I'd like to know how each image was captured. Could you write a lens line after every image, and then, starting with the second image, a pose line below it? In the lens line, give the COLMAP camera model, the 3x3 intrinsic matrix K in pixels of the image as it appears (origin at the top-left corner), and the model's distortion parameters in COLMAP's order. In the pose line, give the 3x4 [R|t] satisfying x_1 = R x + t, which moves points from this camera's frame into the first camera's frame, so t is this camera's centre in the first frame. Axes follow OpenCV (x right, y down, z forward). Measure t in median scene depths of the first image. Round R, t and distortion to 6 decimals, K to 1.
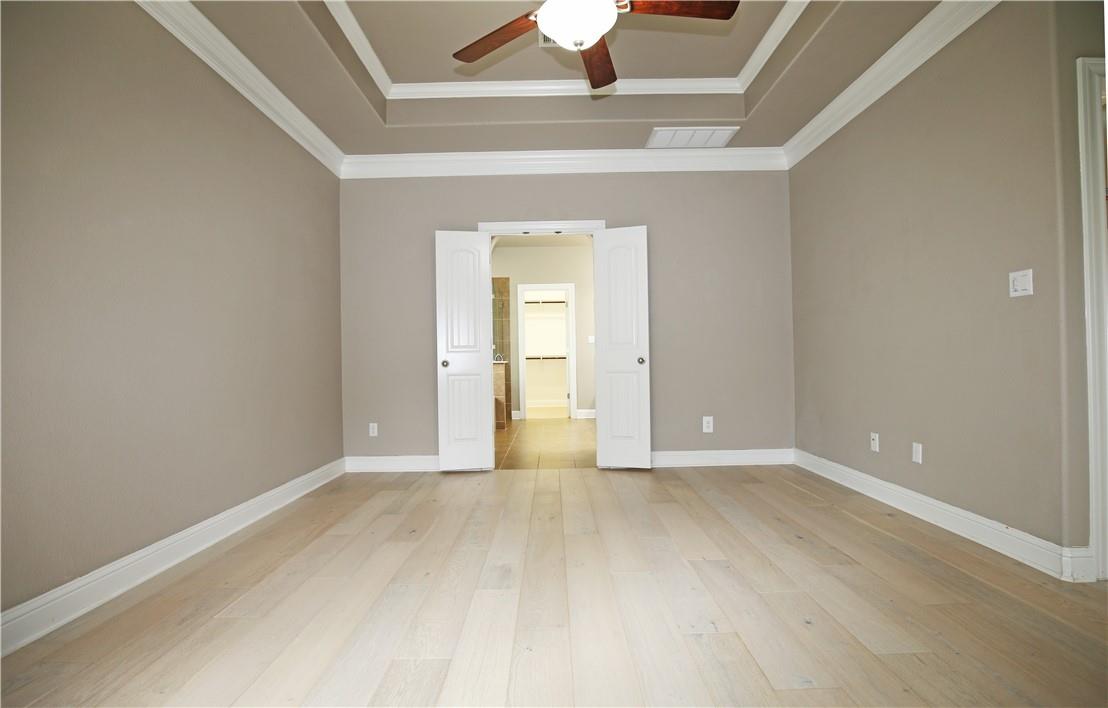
lens RADIAL K [[519.5, 0, 557.8], [0, 519.5, 352.7], [0, 0, 1]] dist [-0.000955, -0.000044]
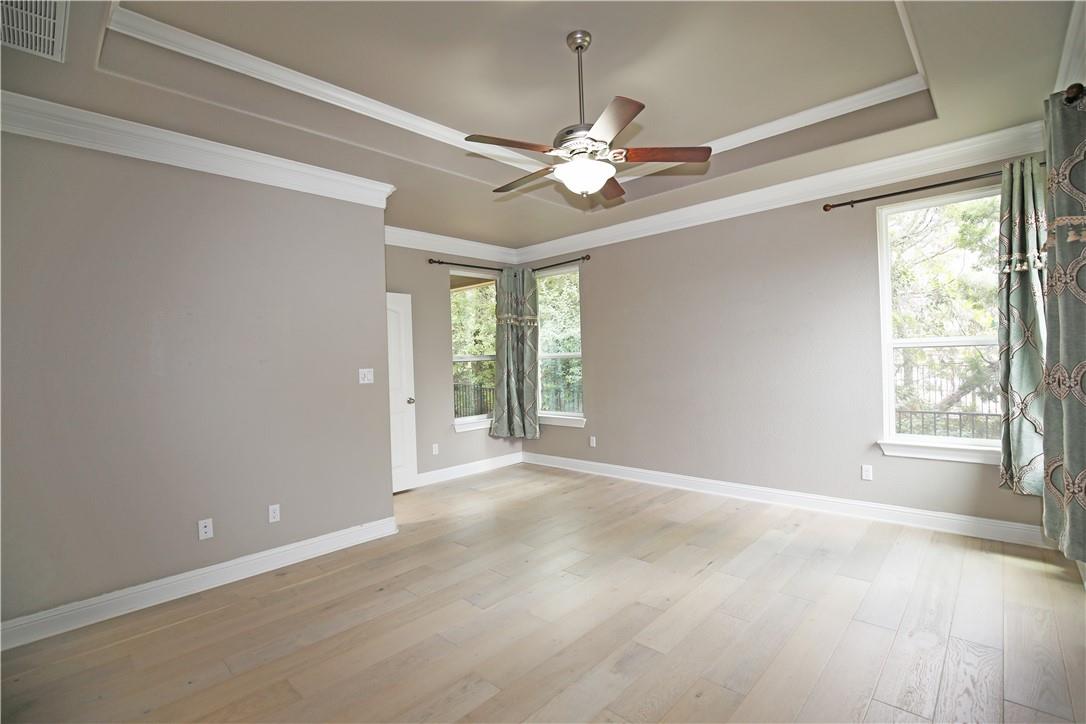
lens RADIAL K [[499.5, 0, 547.5], [0, 499.5, 358.9], [0, 0, 1]] dist [-0.026667, 0.000352]
pose [[-0.717707, 0.039796, 0.695207, -0.613769], [0.039988, 0.999073, -0.015908, -0.128657], [-0.695196, 0.016383, -0.718633, 1.616936]]
